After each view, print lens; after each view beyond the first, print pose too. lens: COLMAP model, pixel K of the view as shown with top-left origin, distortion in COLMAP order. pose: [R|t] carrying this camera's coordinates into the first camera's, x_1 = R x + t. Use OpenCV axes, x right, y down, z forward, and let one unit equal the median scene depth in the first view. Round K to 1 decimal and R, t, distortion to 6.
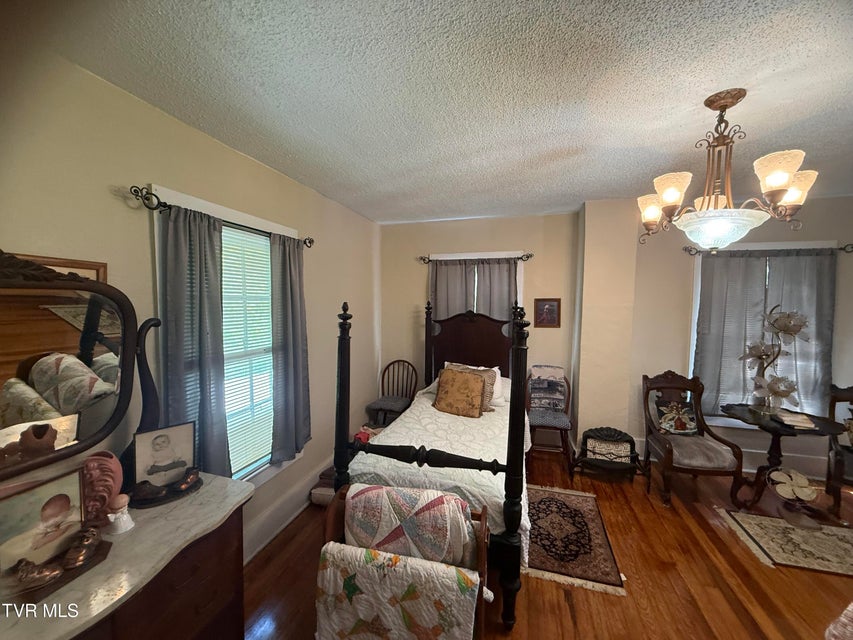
lens RADIAL K [[342.0, 0, 426.2], [0, 342.0, 319.1], [0, 0, 1]] dist [0.001463, 0.000663]
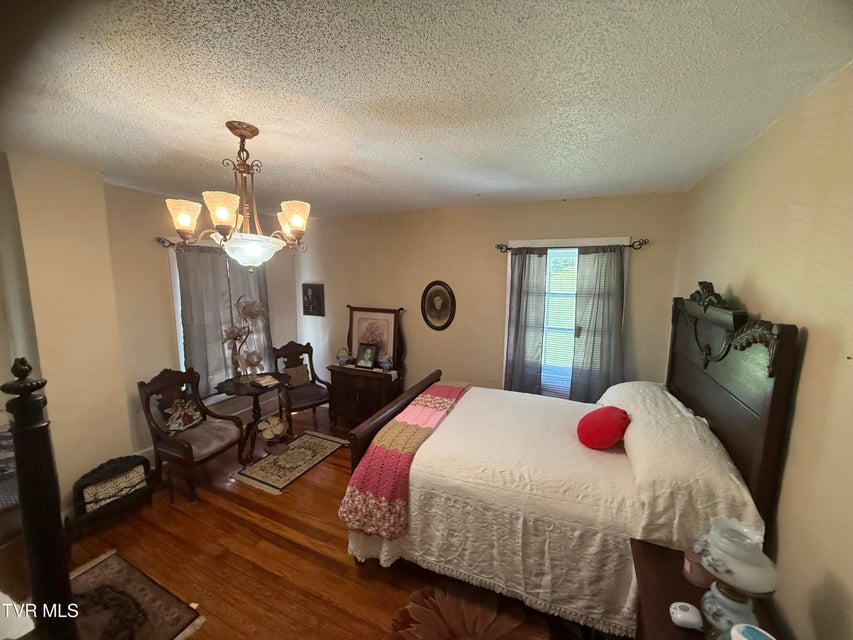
lens RADIAL K [[342.0, 0, 421.9], [0, 342.0, 318.6], [0, 0, 1]] dist [0.001463, 0.000663]
pose [[0.159143, -0.140927, 0.977145, -0.101110], [0.055586, 0.989468, 0.133651, -0.088600], [-0.985689, 0.033046, 0.165300, 0.154963]]
